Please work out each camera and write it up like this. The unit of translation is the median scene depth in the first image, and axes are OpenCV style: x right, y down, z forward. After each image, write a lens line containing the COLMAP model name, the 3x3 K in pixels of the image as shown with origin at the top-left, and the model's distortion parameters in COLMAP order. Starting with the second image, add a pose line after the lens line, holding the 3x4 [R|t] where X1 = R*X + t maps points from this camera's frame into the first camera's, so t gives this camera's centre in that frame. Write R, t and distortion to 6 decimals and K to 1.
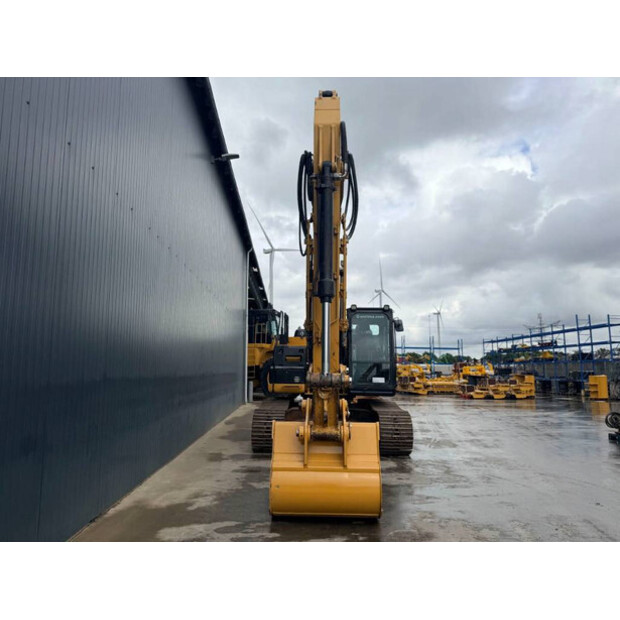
lens RADIAL K [[437.6, 0, 309.6], [0, 437.6, 308.4], [0, 0, 1]] dist [-0.013228, -0.005377]
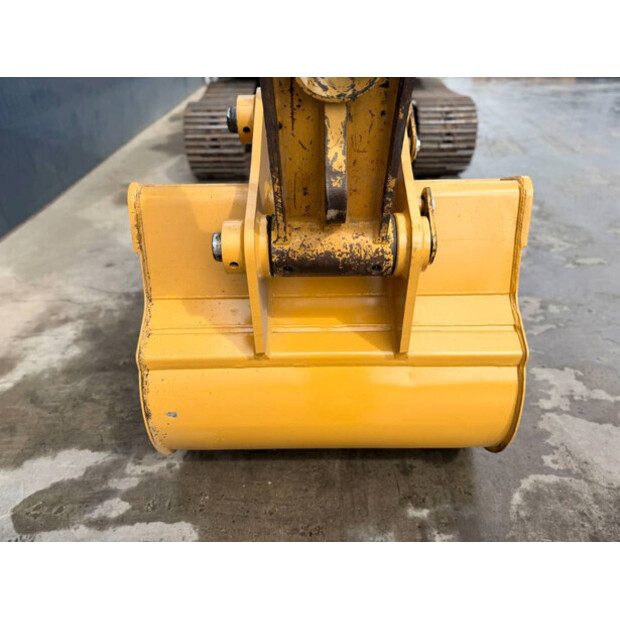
lens RADIAL K [[437.6, 0, 309.8], [0, 437.6, 308.8], [0, 0, 1]] dist [-0.013228, -0.005377]
pose [[0.999593, -0.027964, 0.005631, 0.022294], [0.017716, 0.763302, 0.645799, 0.154953], [-0.022358, -0.645436, 0.763487, 0.793039]]
